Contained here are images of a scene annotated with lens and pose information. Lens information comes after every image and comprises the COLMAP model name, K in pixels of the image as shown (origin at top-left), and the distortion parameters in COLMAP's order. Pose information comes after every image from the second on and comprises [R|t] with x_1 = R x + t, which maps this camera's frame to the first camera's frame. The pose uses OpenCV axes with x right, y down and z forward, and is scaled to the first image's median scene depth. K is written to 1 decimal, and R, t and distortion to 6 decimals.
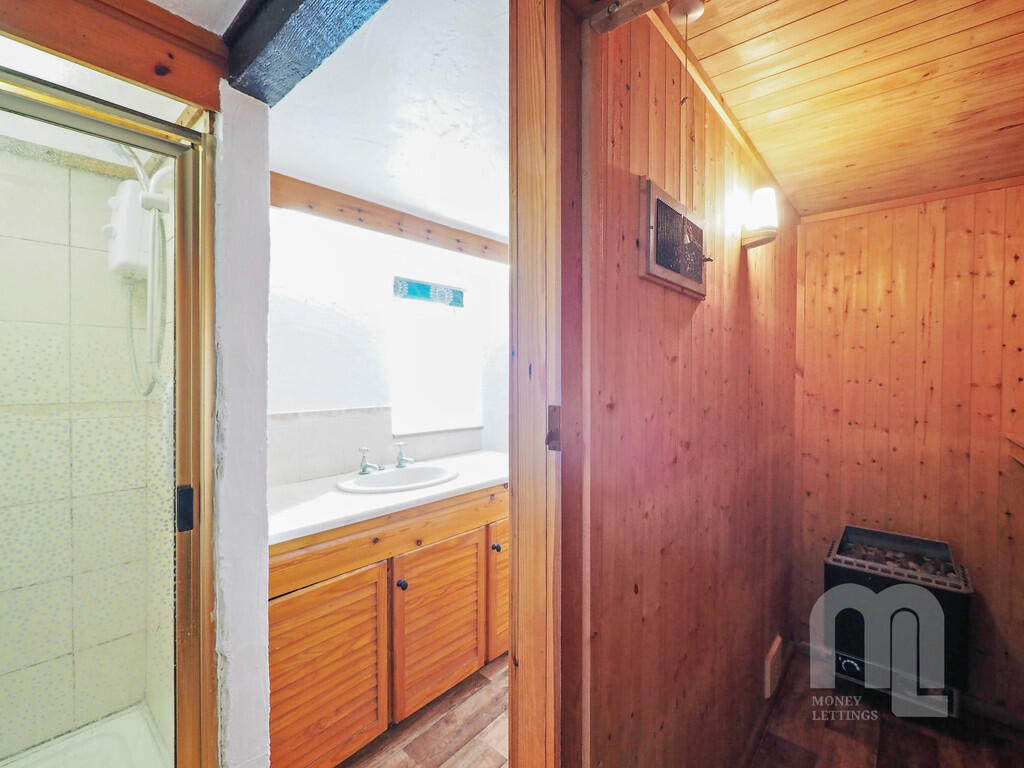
lens RADIAL K [[464.5, 0, 513.5], [0, 464.5, 375.4], [0, 0, 1]] dist [0.000943, -0.001290]
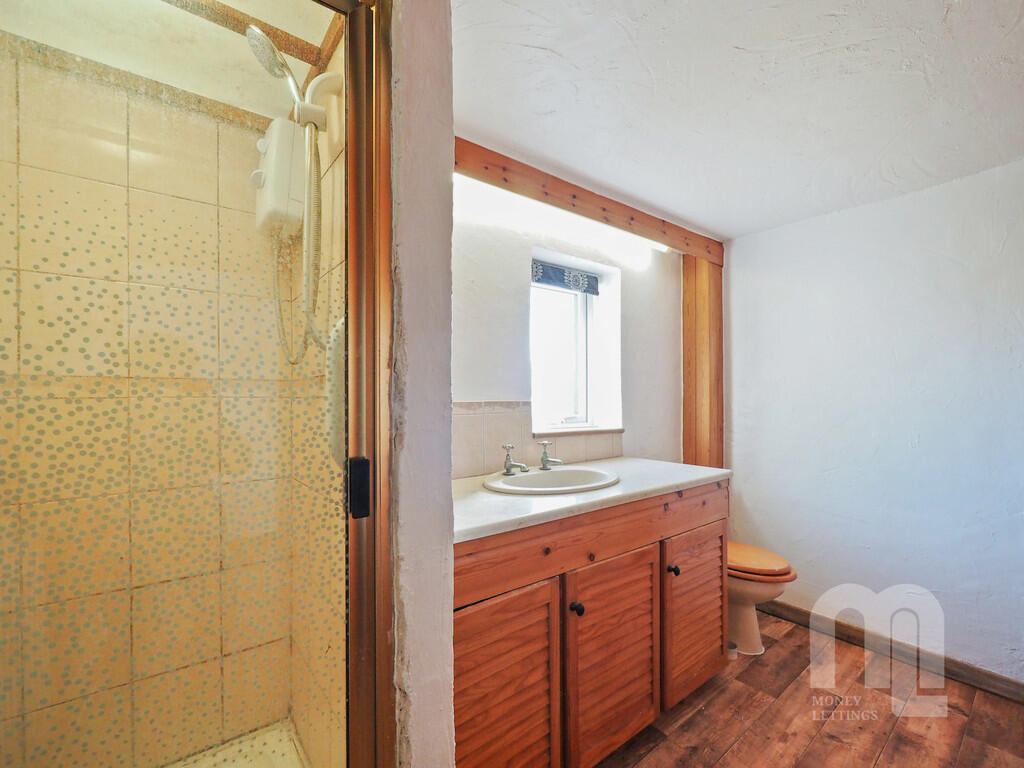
lens RADIAL K [[464.5, 0, 510.1], [0, 464.5, 392.6], [0, 0, 1]] dist [0.000943, -0.001290]
pose [[0.981999, -0.009855, -0.188627, -0.226659], [0.007892, 0.999907, -0.011155, 0.100043], [0.188719, 0.009465, 0.981985, 0.218841]]
